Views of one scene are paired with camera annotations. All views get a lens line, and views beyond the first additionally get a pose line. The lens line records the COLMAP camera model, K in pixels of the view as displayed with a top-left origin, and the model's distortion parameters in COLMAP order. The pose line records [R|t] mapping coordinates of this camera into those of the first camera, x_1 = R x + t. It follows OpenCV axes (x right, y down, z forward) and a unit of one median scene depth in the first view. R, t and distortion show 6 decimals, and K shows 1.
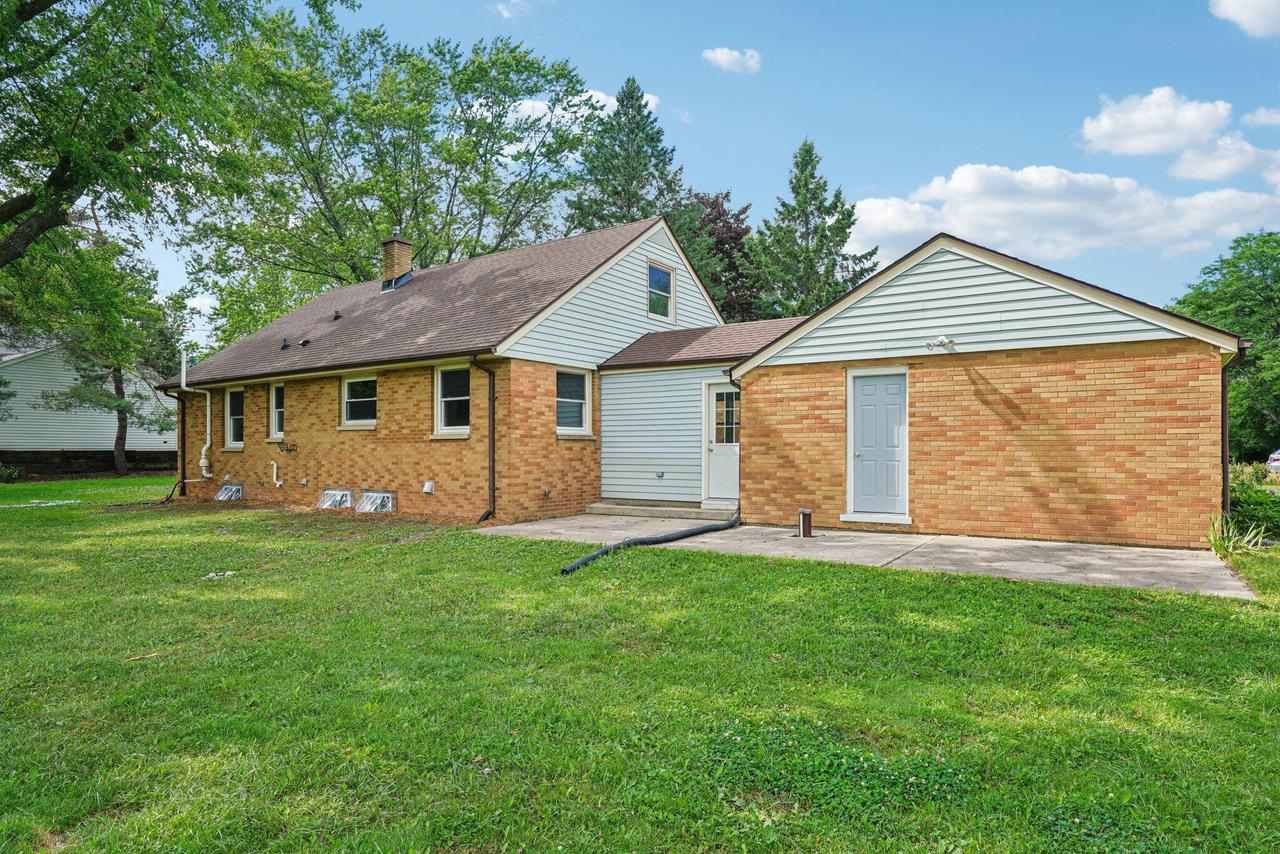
lens RADIAL K [[738.2, 0, 640.1], [0, 738.2, 434.0], [0, 0, 1]] dist [-0.026596, -0.001219]
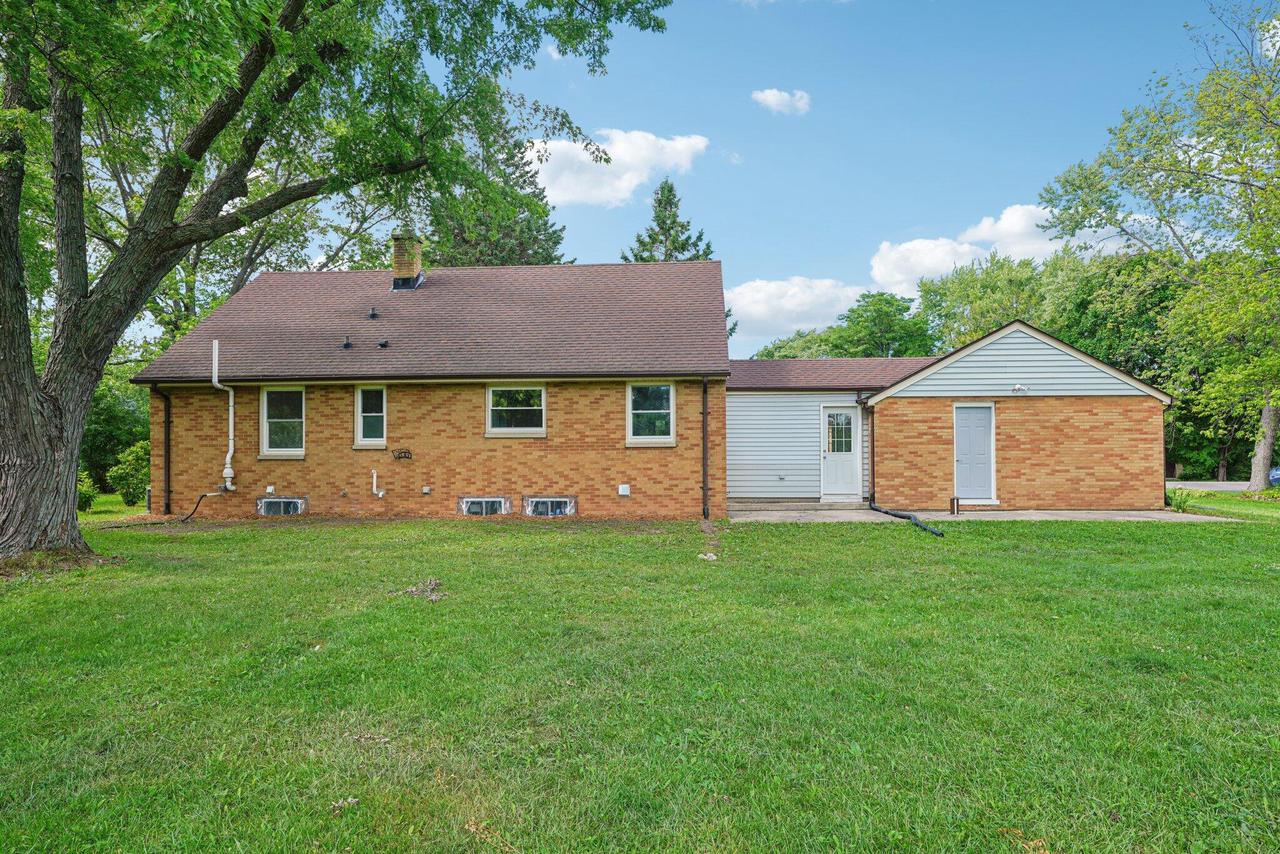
lens RADIAL K [[815.7, 0, 640.0], [0, 815.7, 432.9], [0, 0, 1]] dist [-0.004650, 0.000381]
pose [[0.860429, 0.018412, 0.509238, -0.961587], [-0.008876, 0.999737, -0.021149, 0.012439], [-0.509493, 0.013677, 0.860366, -0.076537]]
